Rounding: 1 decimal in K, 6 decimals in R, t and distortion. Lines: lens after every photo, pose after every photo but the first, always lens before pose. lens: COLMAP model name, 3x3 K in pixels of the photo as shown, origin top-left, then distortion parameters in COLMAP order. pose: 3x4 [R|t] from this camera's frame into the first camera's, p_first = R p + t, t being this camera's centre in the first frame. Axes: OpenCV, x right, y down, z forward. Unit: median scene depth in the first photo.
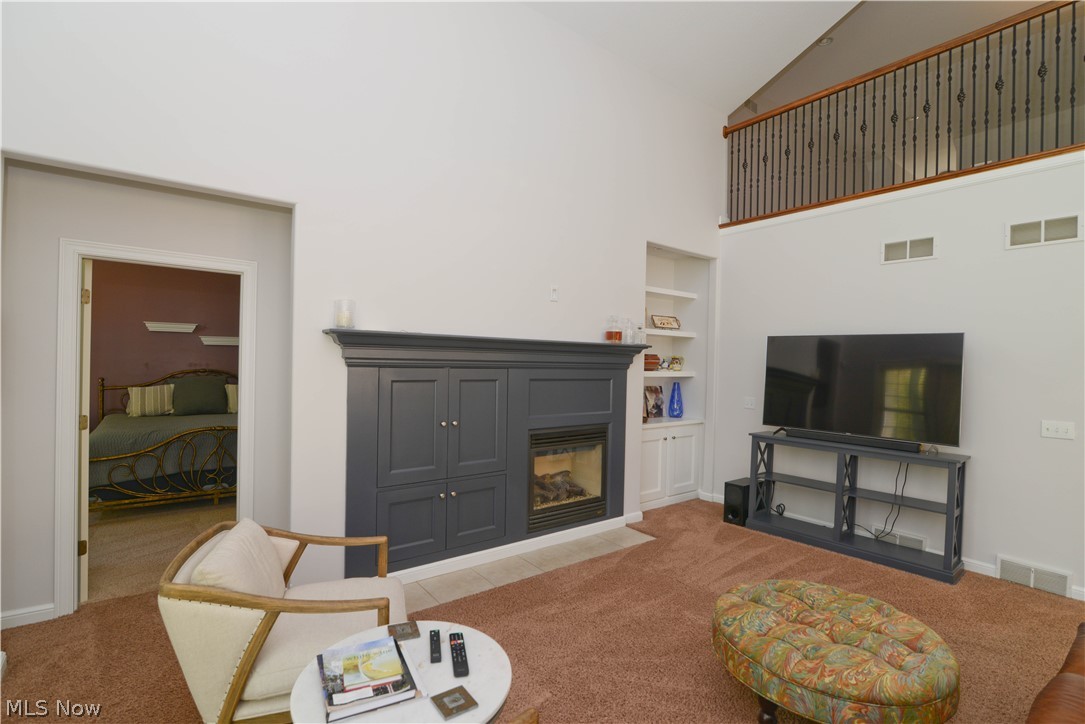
lens RADIAL K [[505.6, 0, 543.8], [0, 505.6, 364.7], [0, 0, 1]] dist [-0.014509, 0.000249]
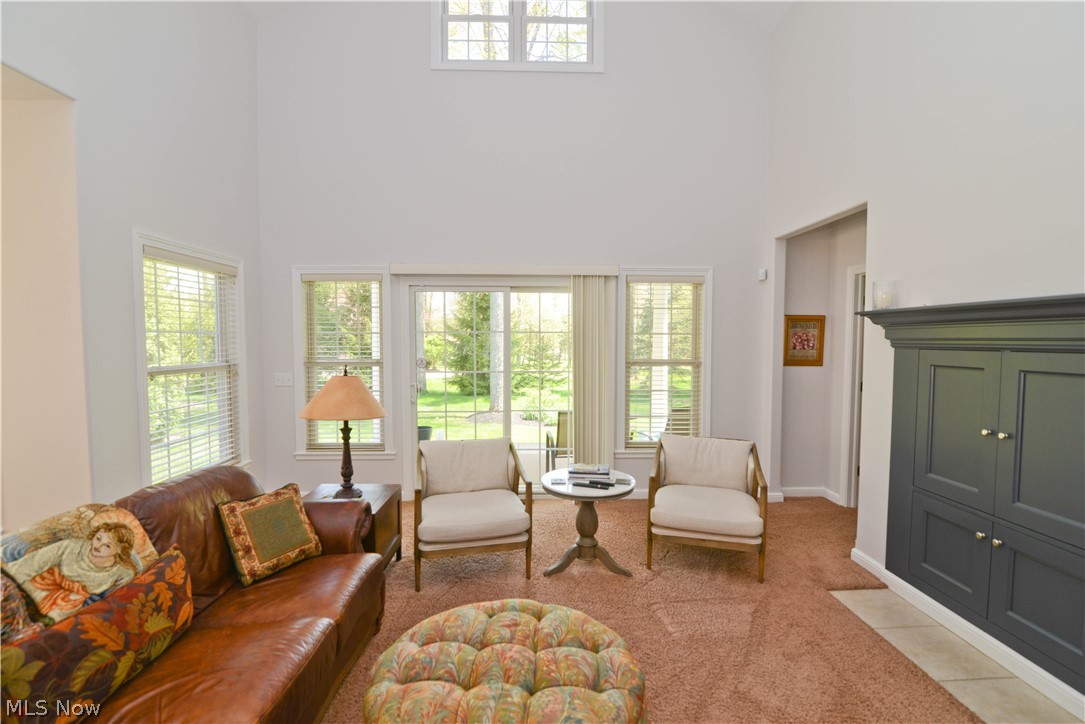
lens RADIAL K [[505.6, 0, 543.8], [0, 505.6, 364.7], [0, 0, 1]] dist [-0.014509, 0.000249]
pose [[-0.588494, 0.016304, -0.808337, 0.745826], [-0.019569, 0.999217, 0.034401, 0.014897], [0.808264, 0.036063, -0.587714, 0.974233]]
